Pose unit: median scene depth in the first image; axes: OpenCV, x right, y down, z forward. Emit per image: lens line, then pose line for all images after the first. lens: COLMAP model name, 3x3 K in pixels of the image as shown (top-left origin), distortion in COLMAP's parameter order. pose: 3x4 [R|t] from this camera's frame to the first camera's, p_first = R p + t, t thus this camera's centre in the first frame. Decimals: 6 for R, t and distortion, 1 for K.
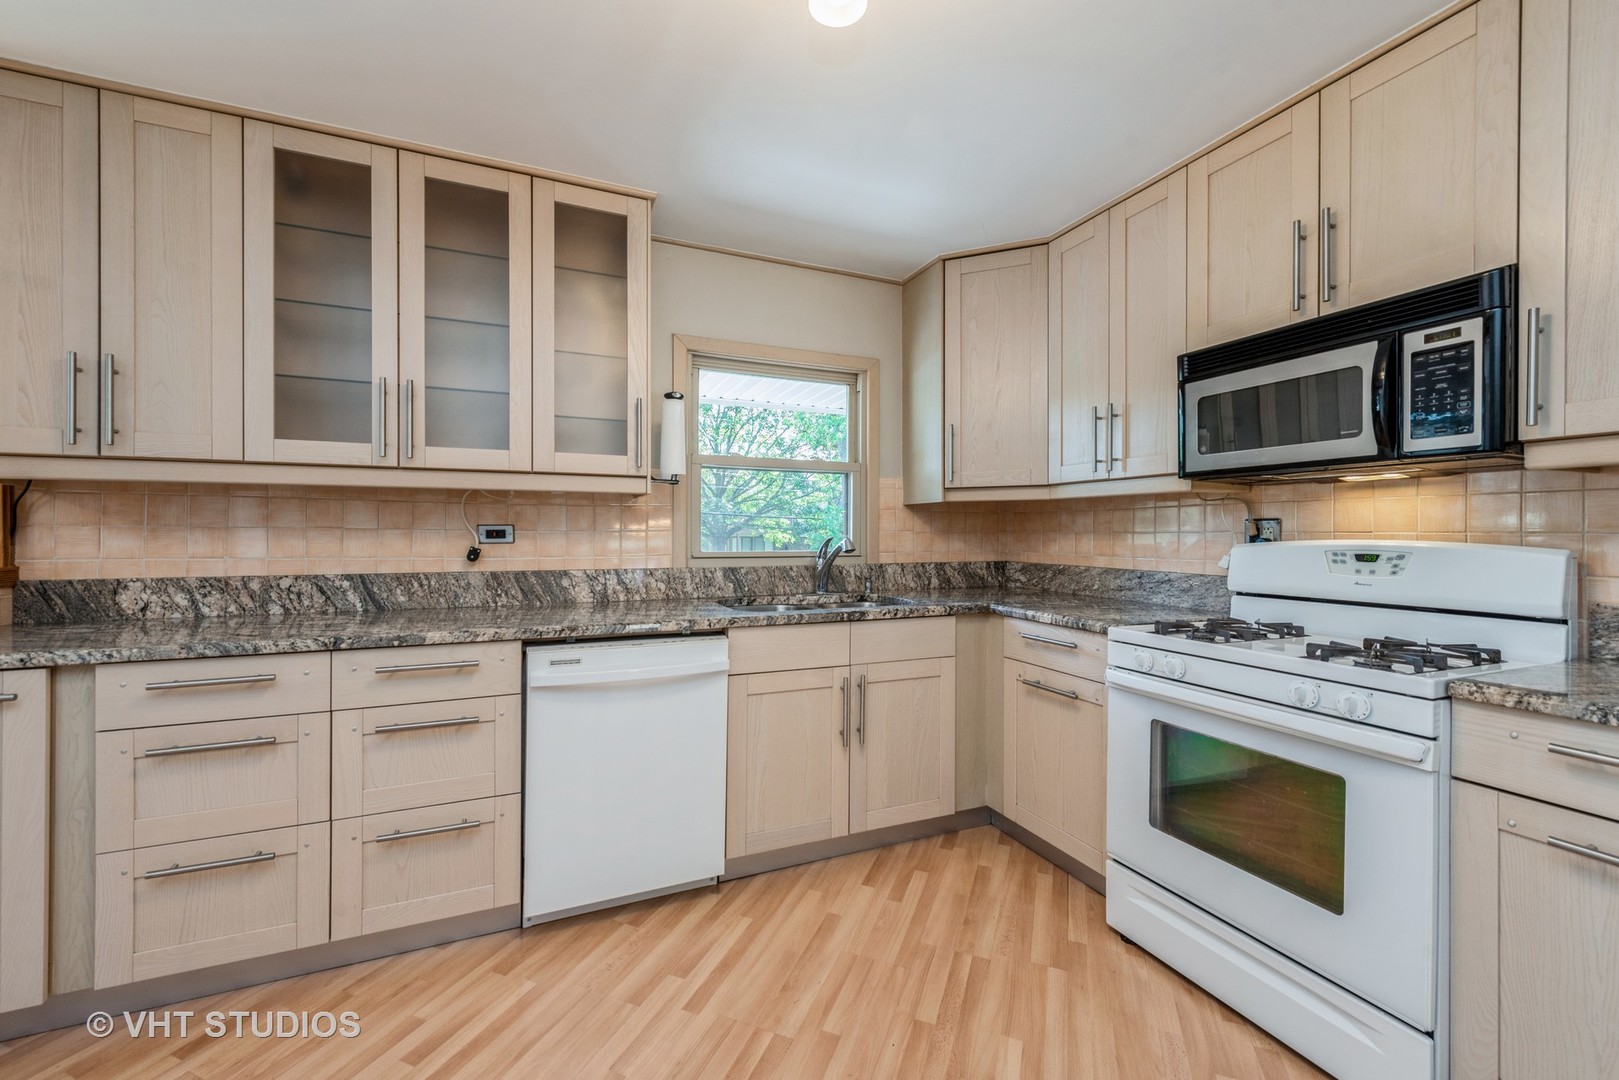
lens RADIAL K [[632.4, 0, 809.5], [0, 632.4, 540.0], [0, 0, 1]] dist [0.002371, 0.000065]
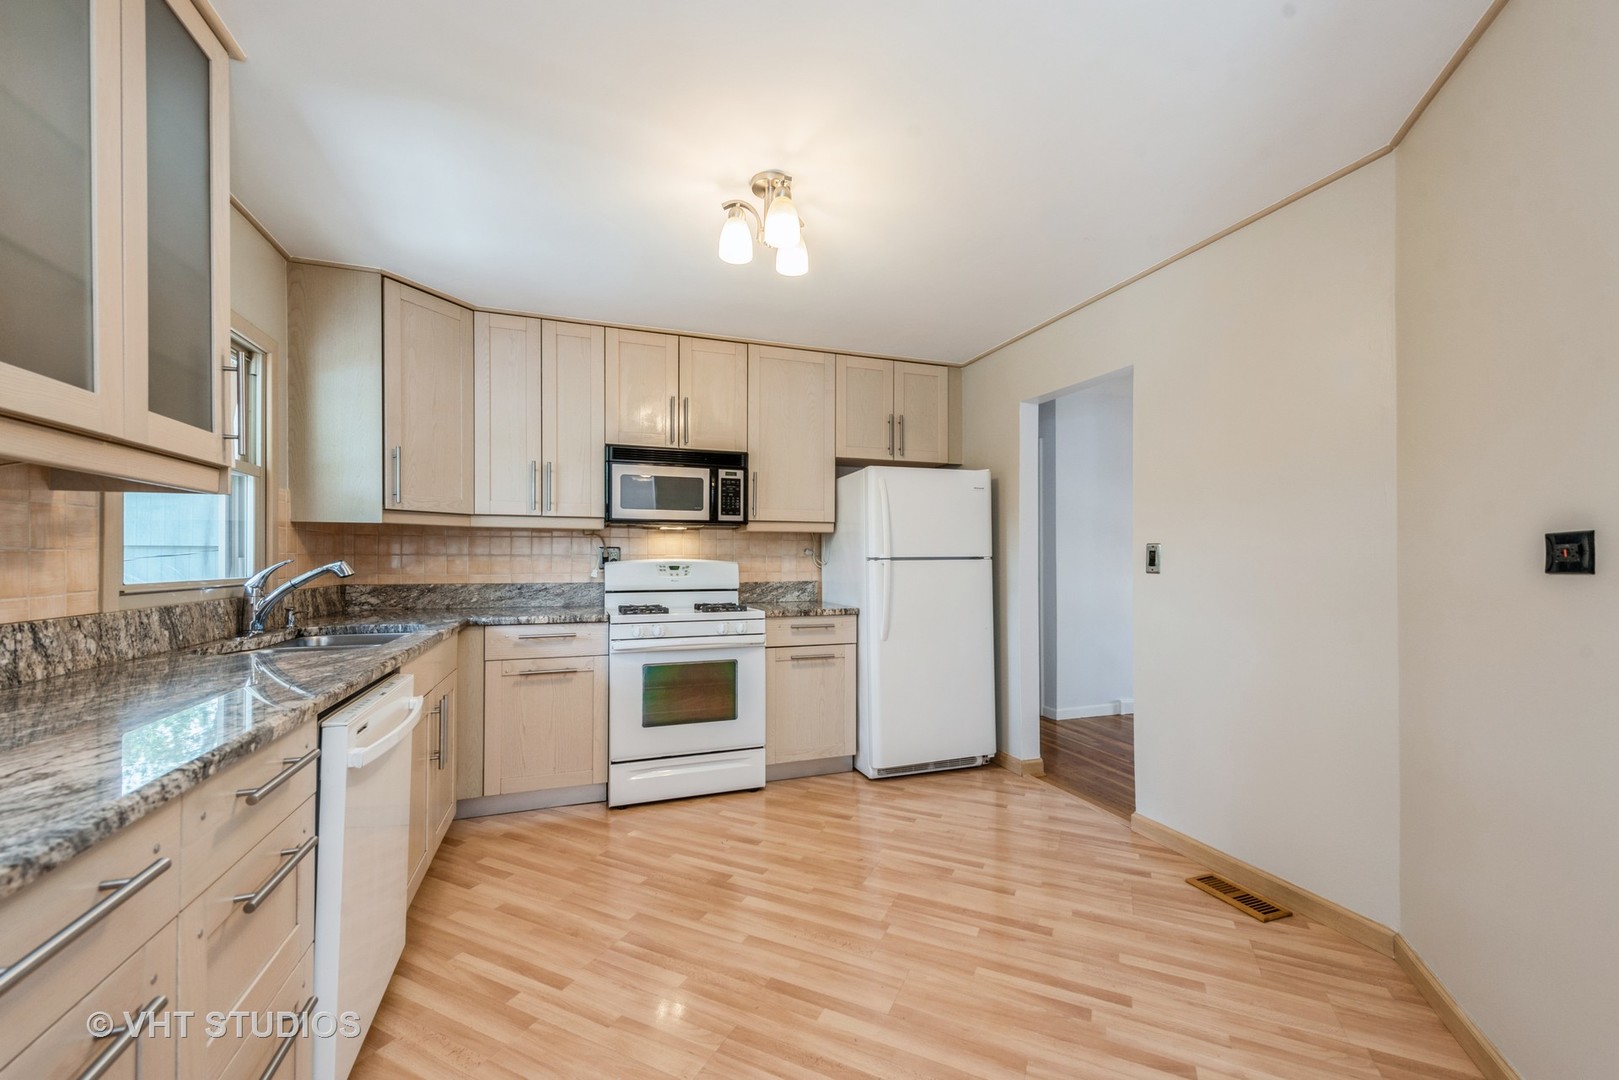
lens RADIAL K [[647.0, 0, 810.2], [0, 647.0, 559.9], [0, 0, 1]] dist [0.002494, 0.000218]
pose [[0.059421, -0.005380, 0.998219, -0.964132], [0.010443, 0.999934, 0.004767, -0.001849], [-0.998178, 0.010141, 0.059473, 0.368731]]
